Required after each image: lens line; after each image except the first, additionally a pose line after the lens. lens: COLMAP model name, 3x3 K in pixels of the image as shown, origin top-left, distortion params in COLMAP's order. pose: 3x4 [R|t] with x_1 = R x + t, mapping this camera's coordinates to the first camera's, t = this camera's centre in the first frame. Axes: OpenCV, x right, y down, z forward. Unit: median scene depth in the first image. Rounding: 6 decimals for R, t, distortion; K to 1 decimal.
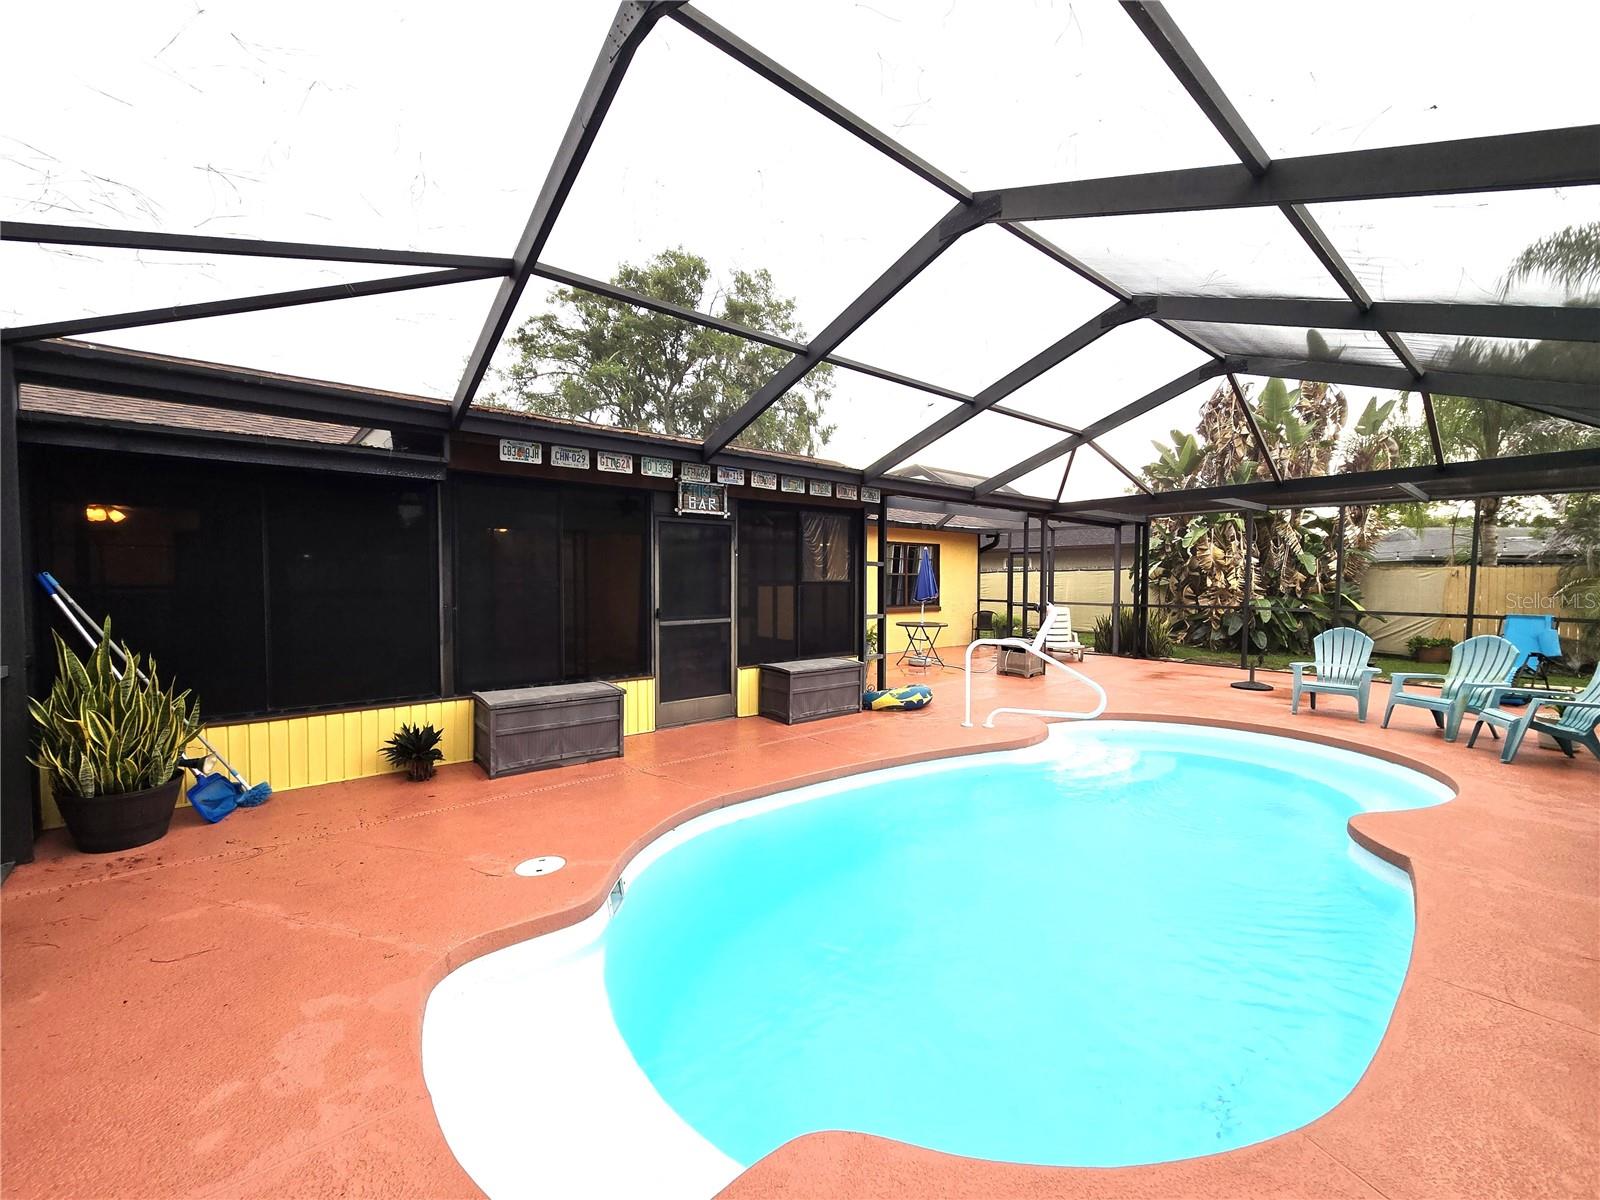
lens RADIAL K [[698.8, 0, 789.9], [0, 698.8, 599.4], [0, 0, 1]] dist [-0.002510, 0.000075]
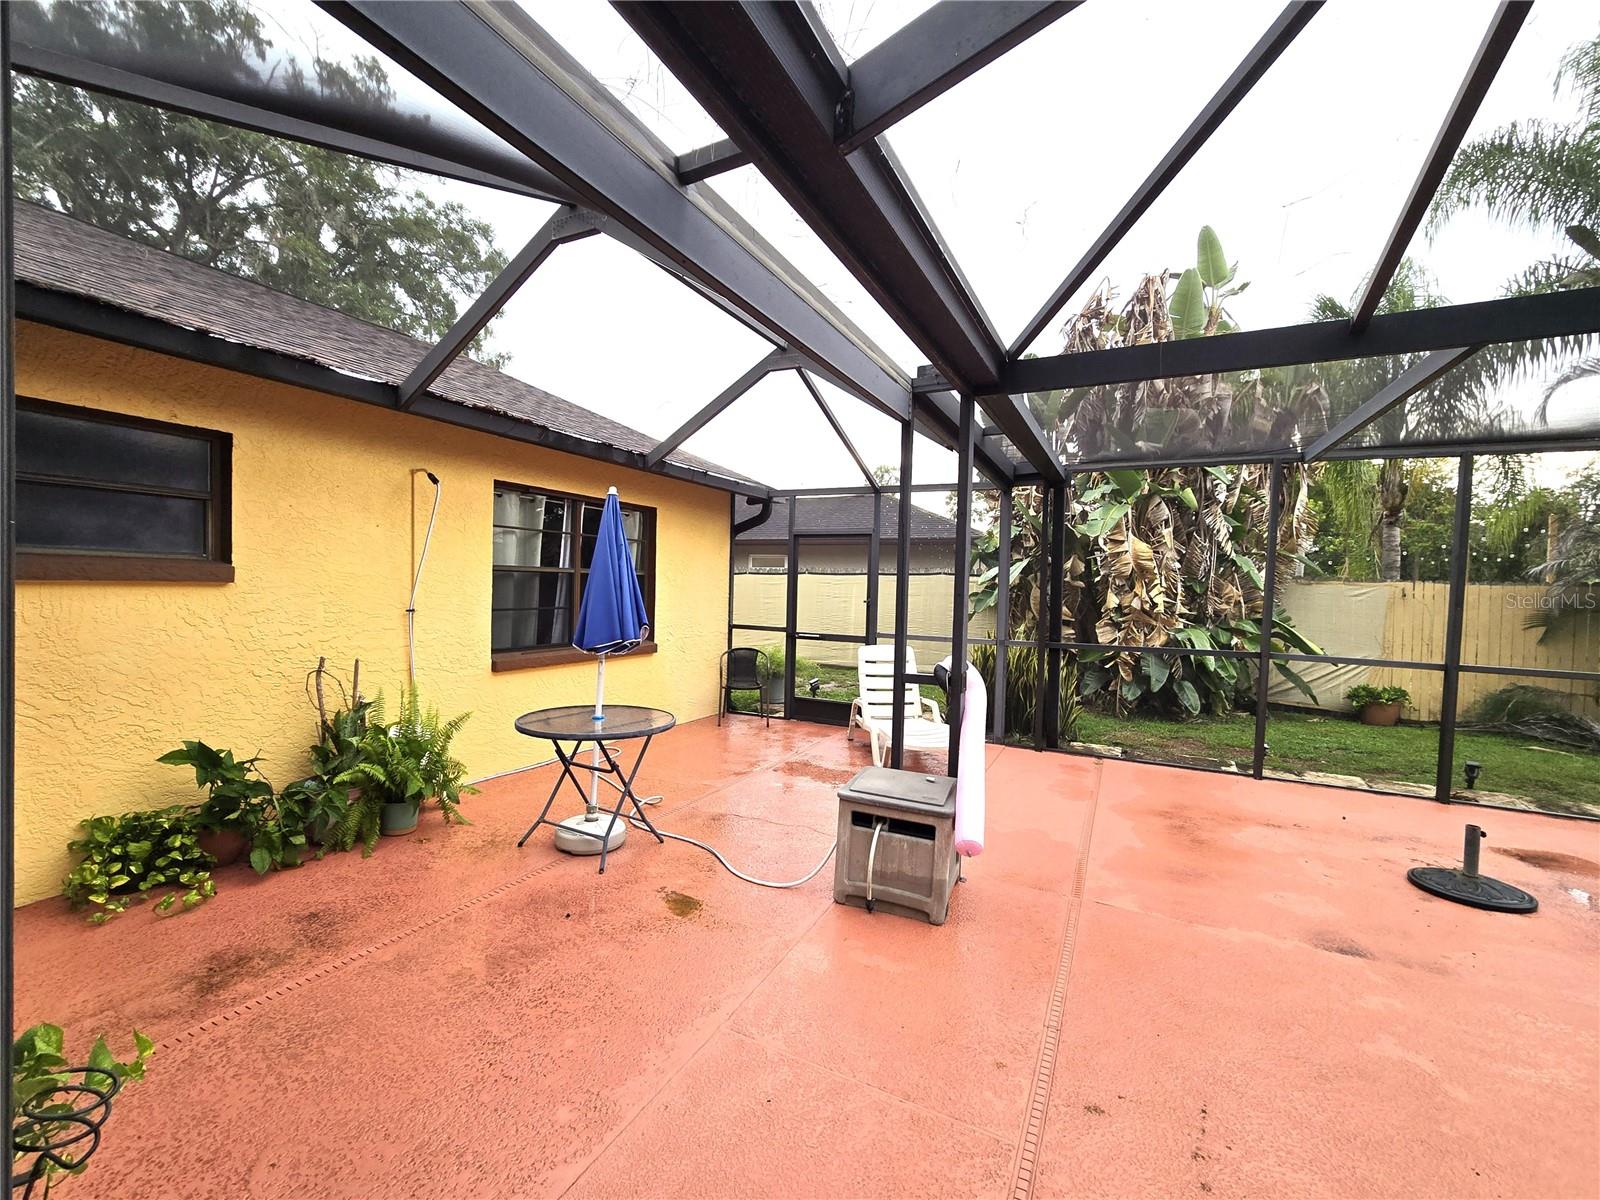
lens RADIAL K [[698.8, 0, 789.9], [0, 698.8, 599.4], [0, 0, 1]] dist [-0.002510, 0.000075]
pose [[0.921061, 0.013945, 0.389169, 0.225799], [-0.012923, 0.999903, -0.005244, -0.033513], [-0.389204, -0.000200, 0.921152, 1.042906]]
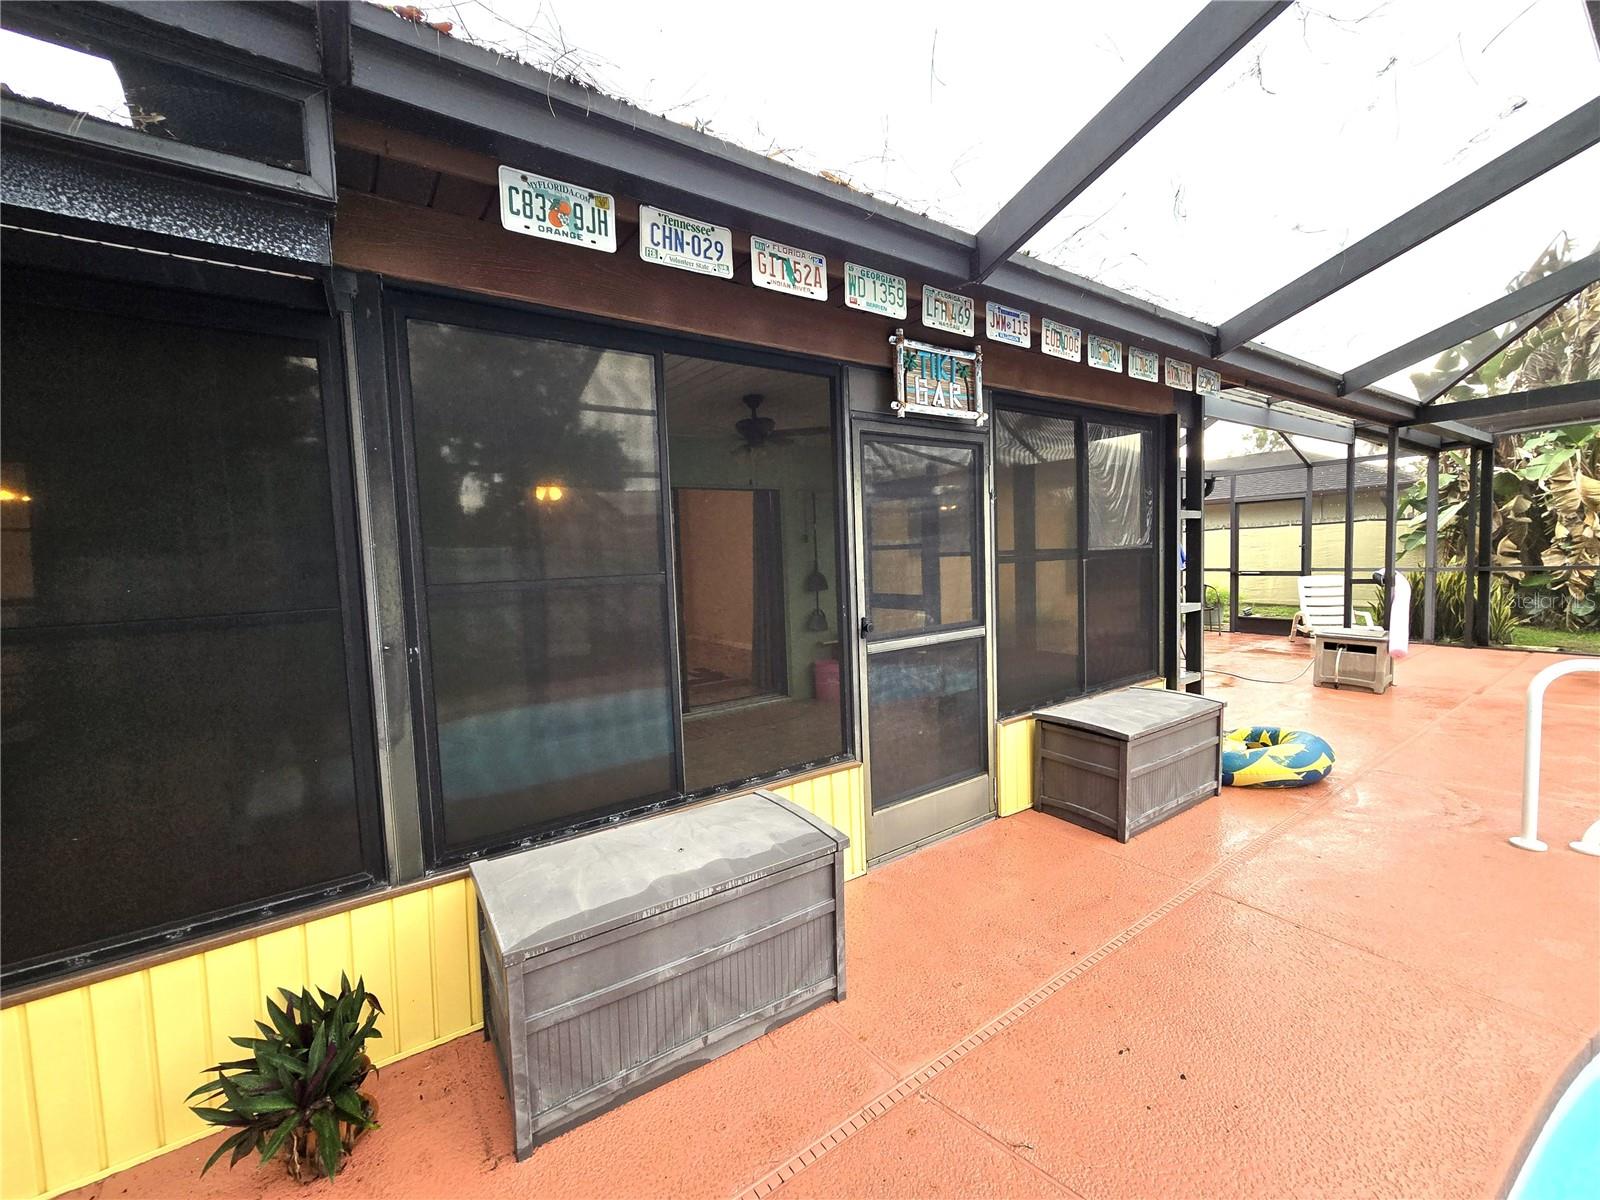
lens RADIAL K [[677.4, 0, 775.3], [0, 677.4, 605.0], [0, 0, 1]] dist [-0.000588, 0.000359]
pose [[0.994725, -0.033473, -0.096958, -0.186121], [0.037528, 0.998482, 0.040307, -0.014692], [0.095462, -0.043733, 0.994472, 0.492427]]
